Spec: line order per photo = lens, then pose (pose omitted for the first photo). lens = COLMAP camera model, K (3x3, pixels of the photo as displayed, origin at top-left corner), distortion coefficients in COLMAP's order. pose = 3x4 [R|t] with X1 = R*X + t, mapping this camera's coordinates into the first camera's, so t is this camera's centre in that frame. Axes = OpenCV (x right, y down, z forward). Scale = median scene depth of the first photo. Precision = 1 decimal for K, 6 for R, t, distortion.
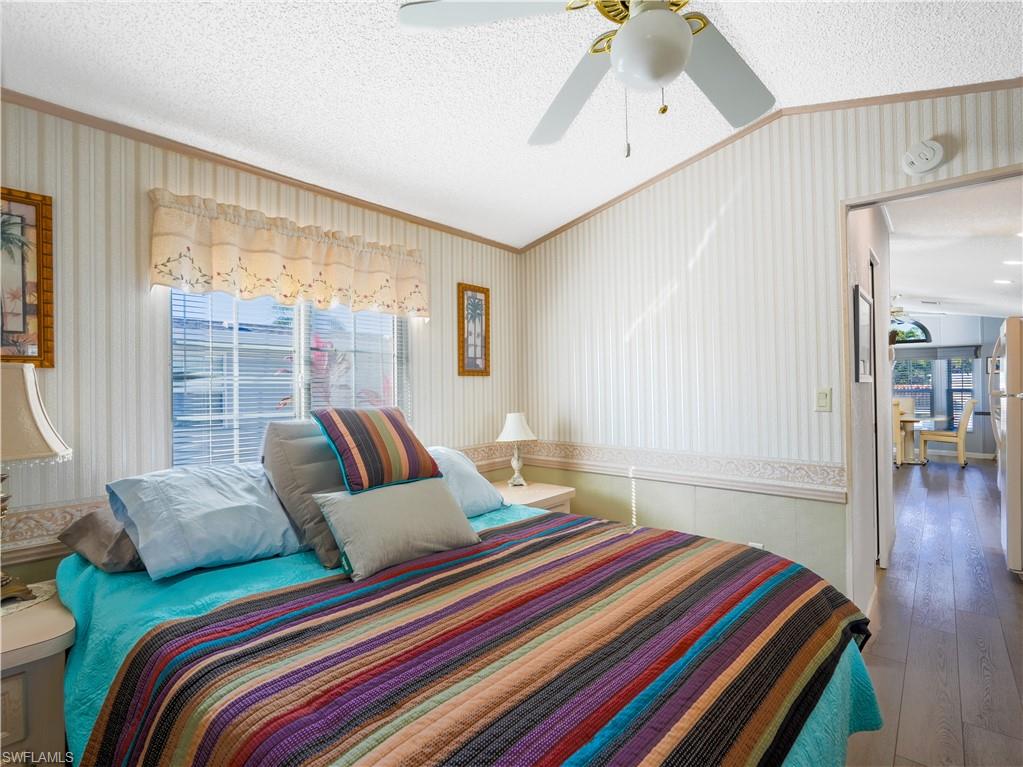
lens RADIAL K [[502.3, 0, 517.4], [0, 502.3, 382.5], [0, 0, 1]] dist [-0.000416, 0.000551]
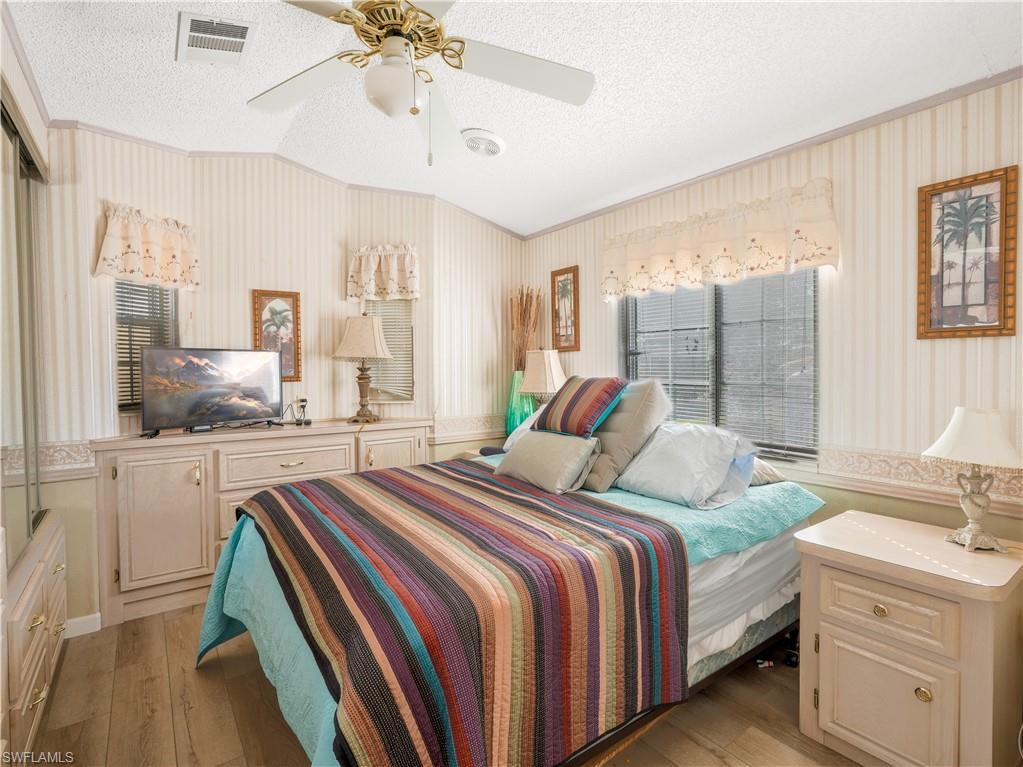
lens RADIAL K [[501.6, 0, 511.5], [0, 501.6, 383.5], [0, 0, 1]] dist [-0.011231, 0.001302]
pose [[-0.218753, 0.039431, -0.974983, 0.592253], [0.012592, 0.999214, 0.037586, 0.010598], [0.975699, -0.004055, -0.219078, 0.645641]]
